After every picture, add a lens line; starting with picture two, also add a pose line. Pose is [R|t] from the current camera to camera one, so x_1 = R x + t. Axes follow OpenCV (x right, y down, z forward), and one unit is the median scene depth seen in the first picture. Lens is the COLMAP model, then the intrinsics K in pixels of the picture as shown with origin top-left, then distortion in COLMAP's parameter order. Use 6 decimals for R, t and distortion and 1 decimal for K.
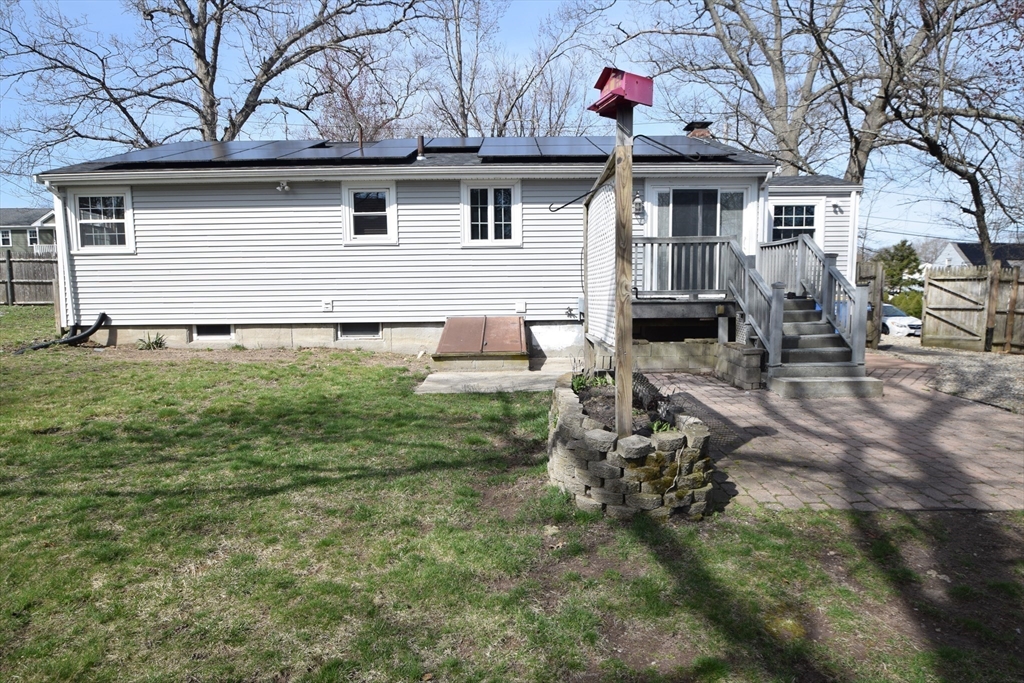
lens RADIAL K [[578.2, 0, 515.3], [0, 578.2, 351.6], [0, 0, 1]] dist [-0.018474, -0.006682]
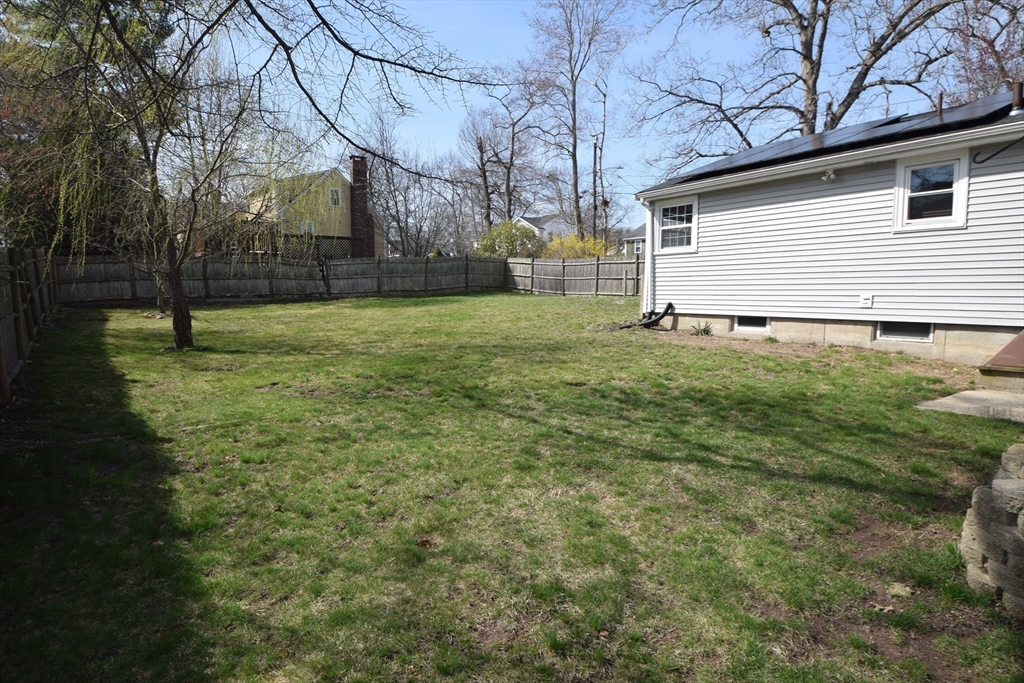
lens RADIAL K [[579.2, 0, 516.3], [0, 579.2, 350.3], [0, 0, 1]] dist [-0.028908, -0.001348]
pose [[0.557446, 0.090861, -0.825226, 0.125605], [-0.089100, 0.994800, 0.049344, 0.001745], [0.825418, 0.046021, 0.562643, 0.052046]]
